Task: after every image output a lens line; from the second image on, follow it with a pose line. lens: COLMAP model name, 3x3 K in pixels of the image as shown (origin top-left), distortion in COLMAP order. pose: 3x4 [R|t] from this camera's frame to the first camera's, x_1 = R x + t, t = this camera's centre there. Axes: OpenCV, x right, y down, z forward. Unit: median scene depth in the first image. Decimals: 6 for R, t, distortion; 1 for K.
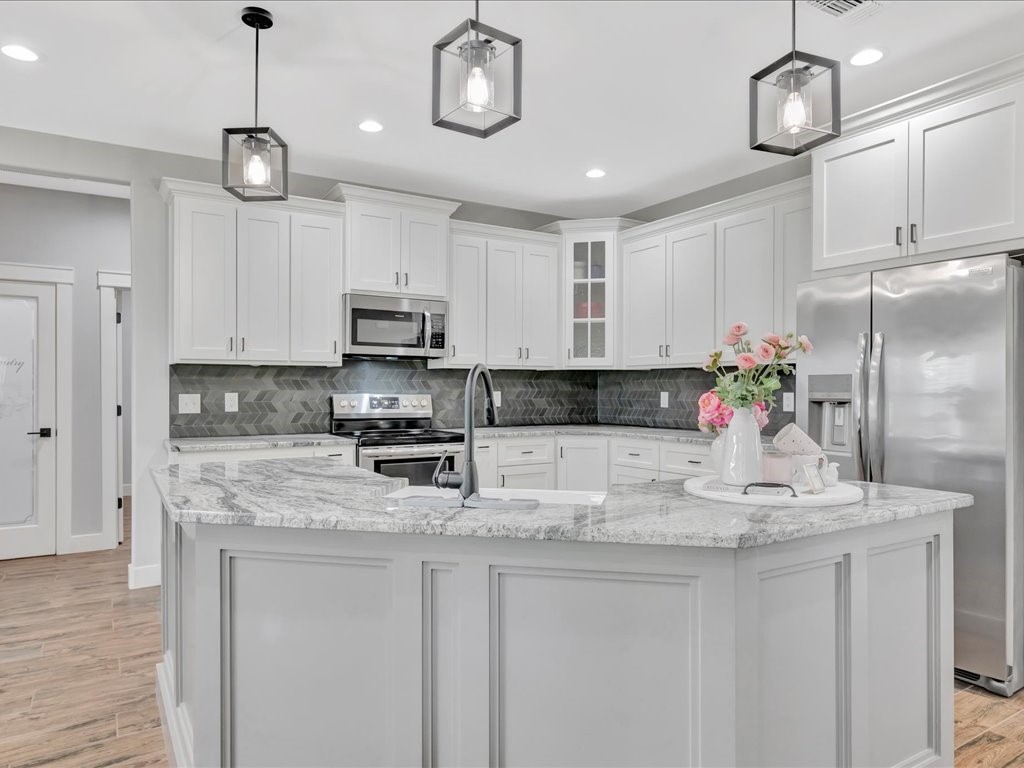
lens RADIAL K [[663.3, 0, 509.0], [0, 663.3, 383.2], [0, 0, 1]] dist [-0.008129, -0.004233]
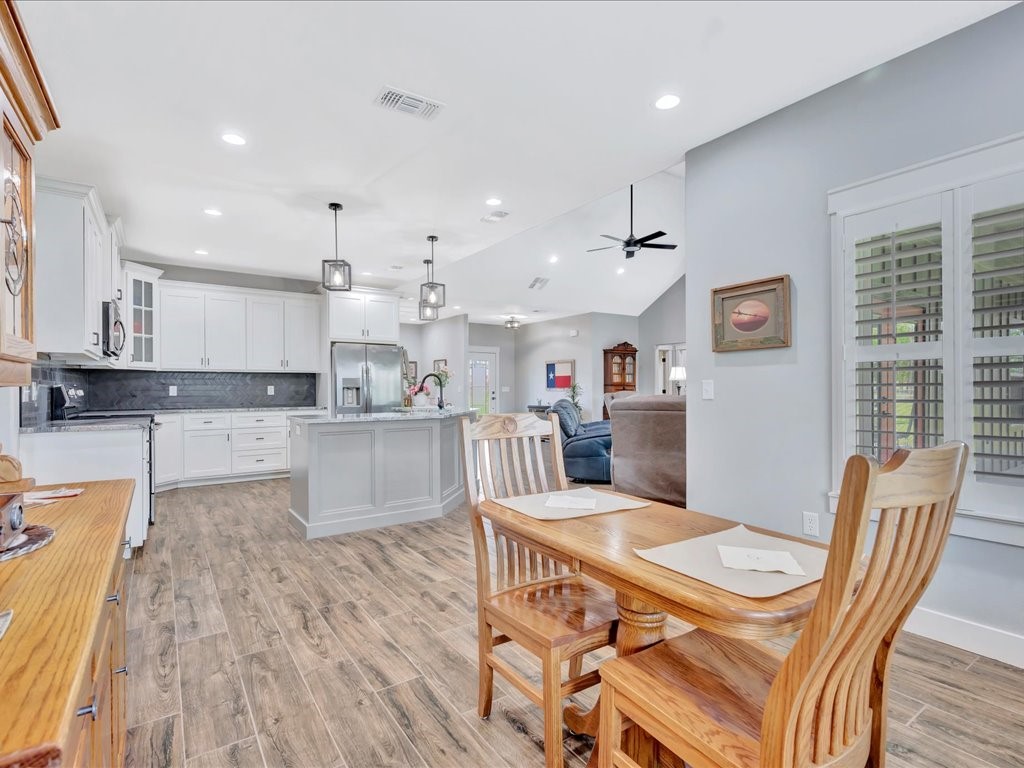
lens RADIAL K [[539.8, 0, 515.0], [0, 539.8, 390.5], [0, 0, 1]] dist [-0.000256, 0.002493]
pose [[-0.052499, -0.000171, 0.998621, -1.176053], [-0.001425, 0.999999, 0.000096, 0.024028], [-0.998620, -0.001418, -0.052499, 0.279554]]
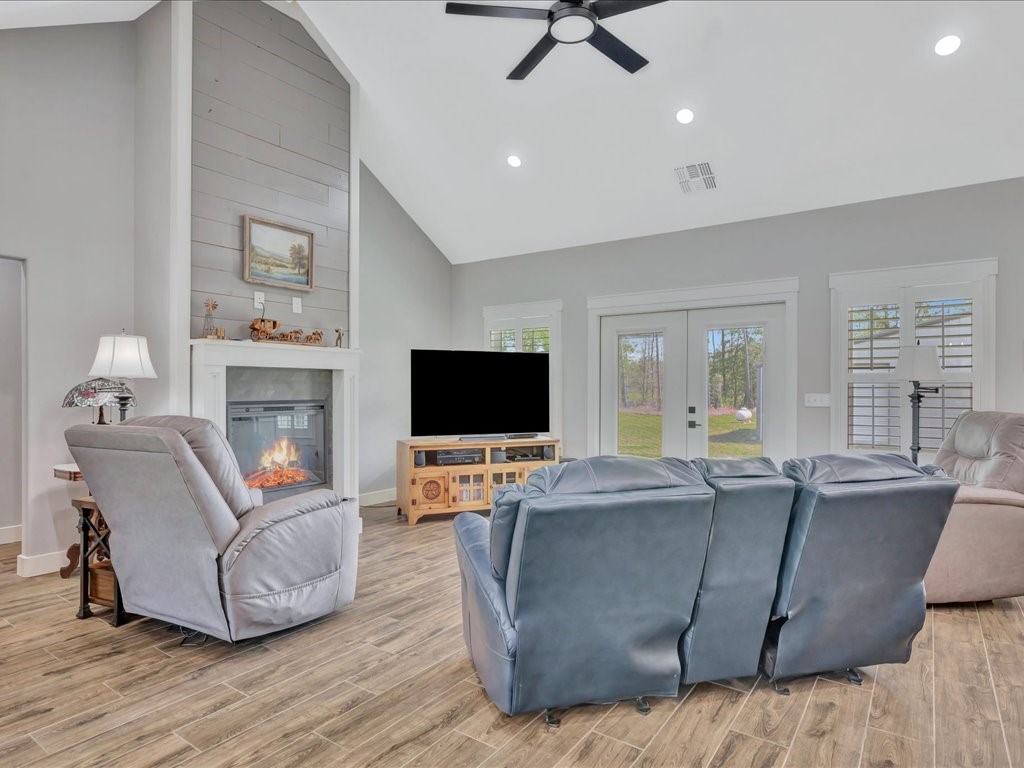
lens RADIAL K [[582.0, 0, 525.7], [0, 582.0, 385.9], [0, 0, 1]] dist [0.005199, 0.000650]
pose [[-0.920500, -0.001117, -0.390742, 0.515175], [0.001237, 0.999983, -0.005774, 0.002429], [0.390741, -0.005799, -0.920482, 0.399963]]
